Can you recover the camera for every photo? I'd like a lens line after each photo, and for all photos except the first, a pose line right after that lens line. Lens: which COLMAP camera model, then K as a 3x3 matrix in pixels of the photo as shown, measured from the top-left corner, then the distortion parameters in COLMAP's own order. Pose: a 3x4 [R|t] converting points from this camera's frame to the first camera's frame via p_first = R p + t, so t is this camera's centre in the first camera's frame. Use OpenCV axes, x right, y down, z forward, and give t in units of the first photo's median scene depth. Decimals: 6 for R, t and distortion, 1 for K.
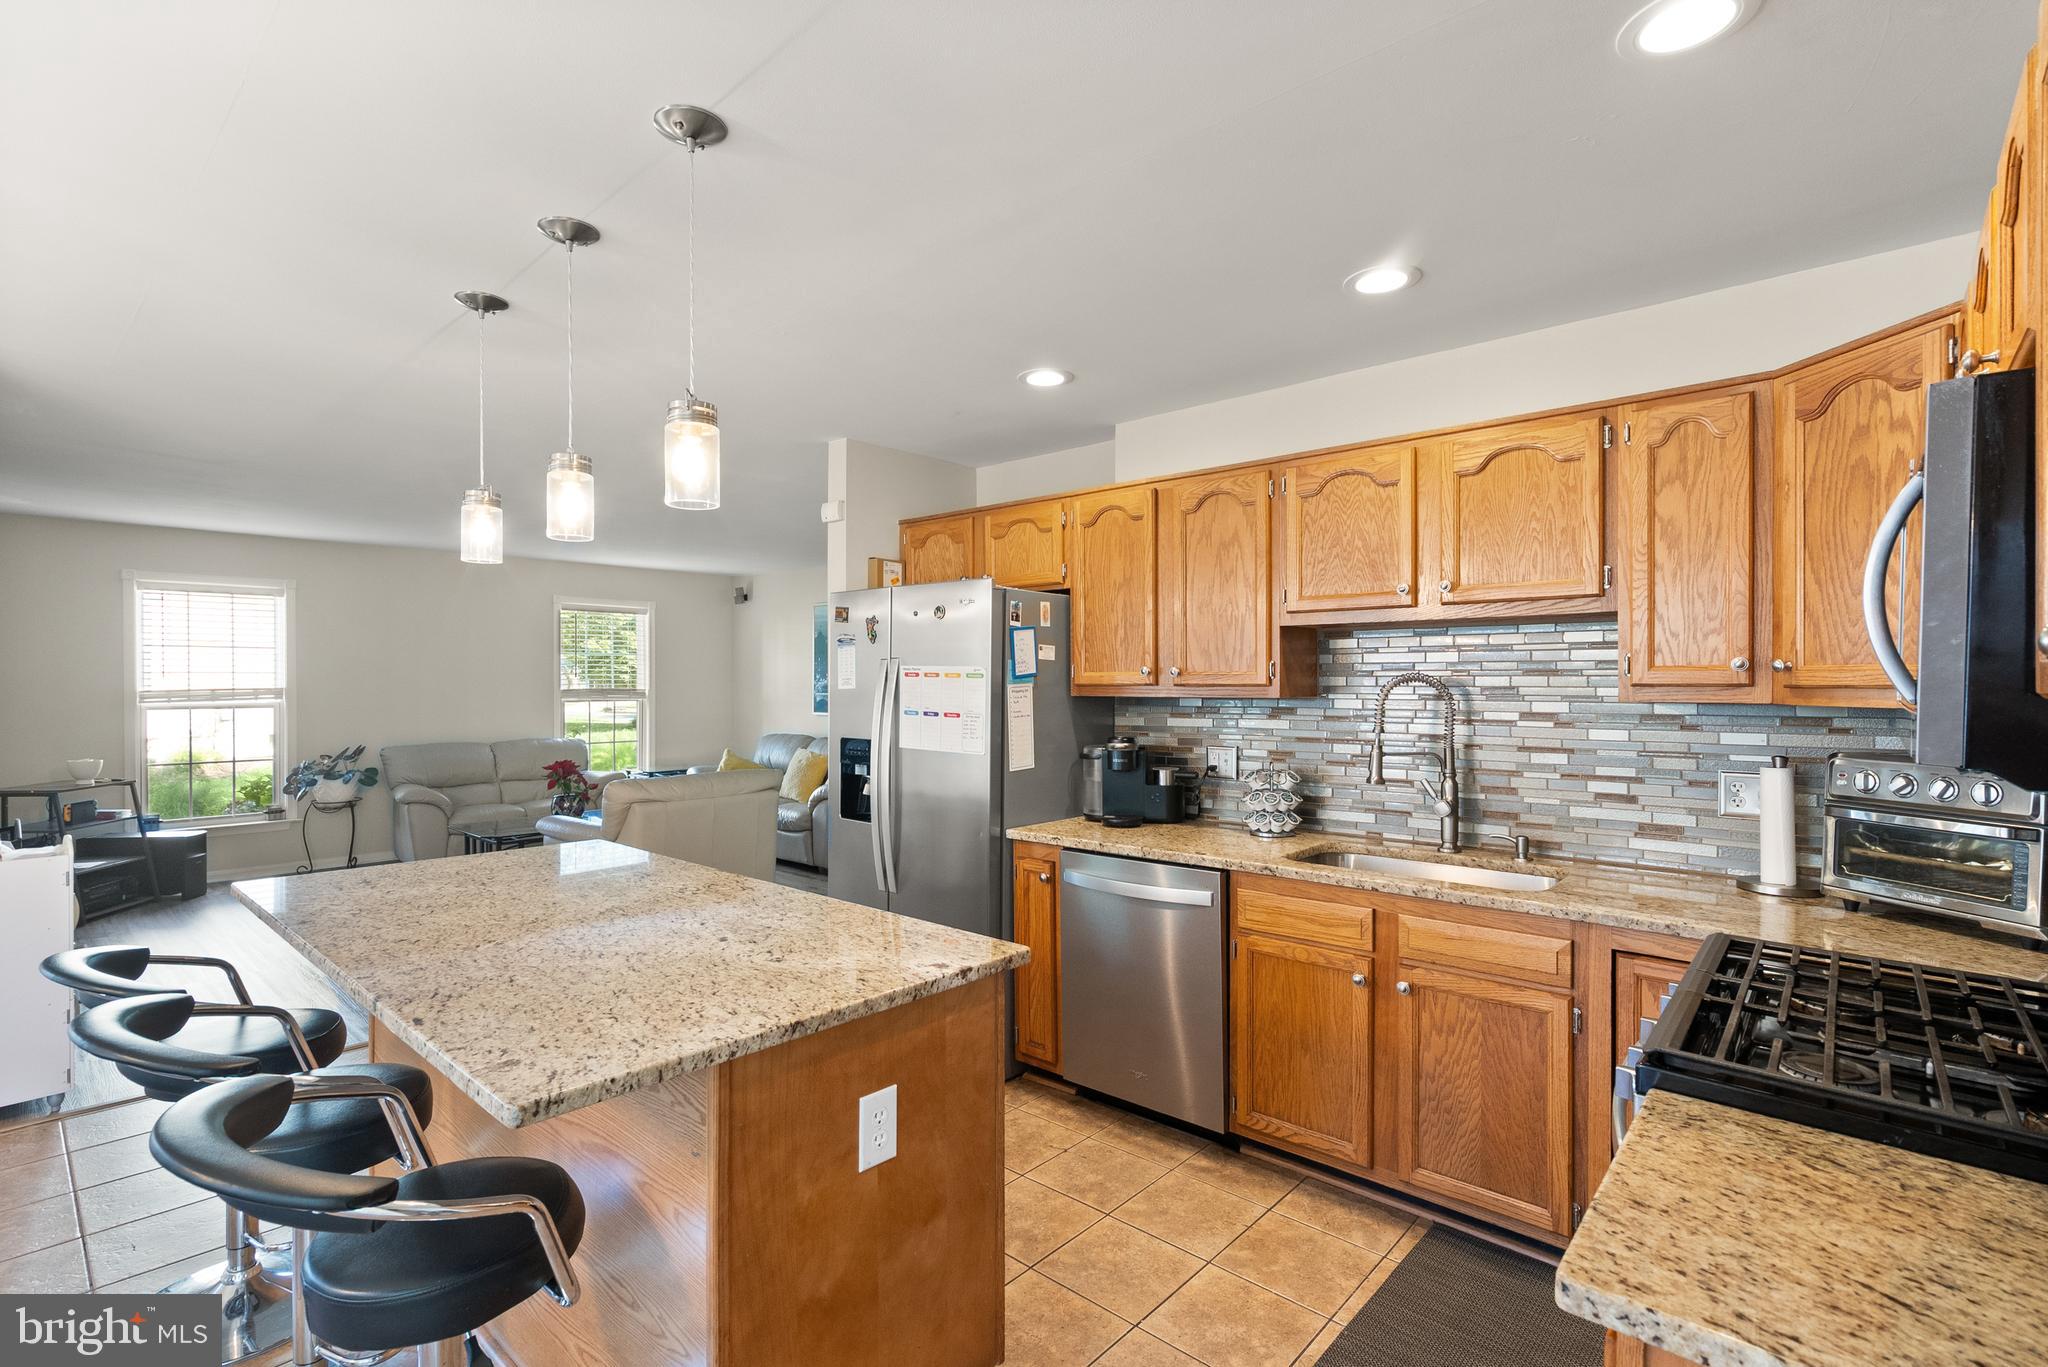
lens RADIAL K [[956.3, 0, 1027.5], [0, 956.3, 688.5], [0, 0, 1]] dist [0.011268, -0.000343]
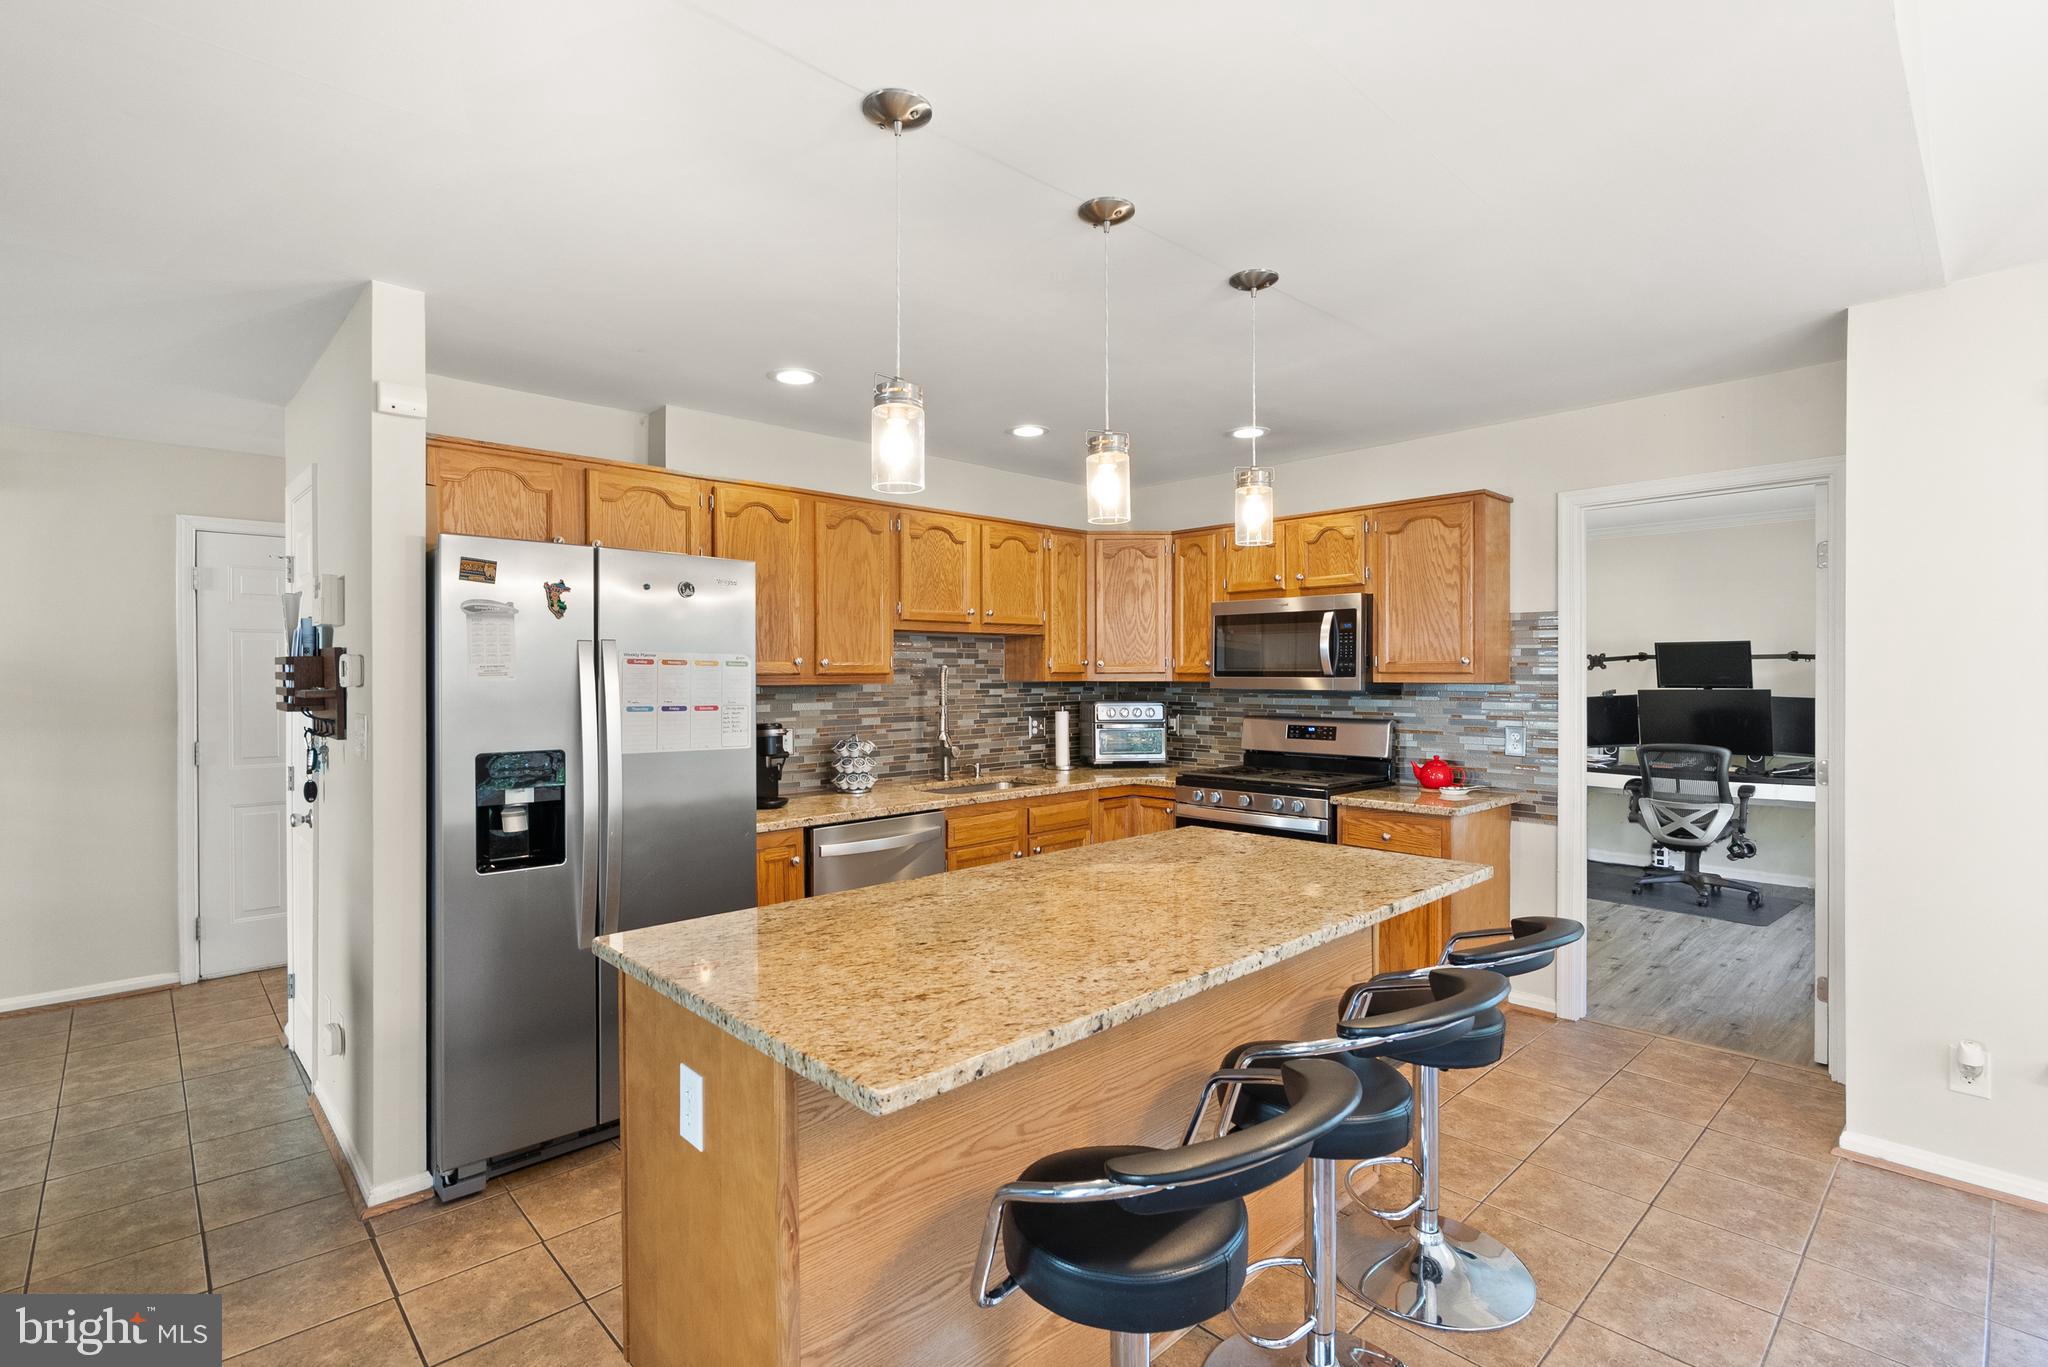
lens RADIAL K [[956.3, 0, 1027.0], [0, 956.3, 679.4], [0, 0, 1]] dist [0.011268, -0.000343]
pose [[0.085307, -0.004096, 0.996346, -0.942640], [0.009167, 0.999952, 0.003326, 0.000889], [-0.996313, 0.008850, 0.085340, 0.633438]]
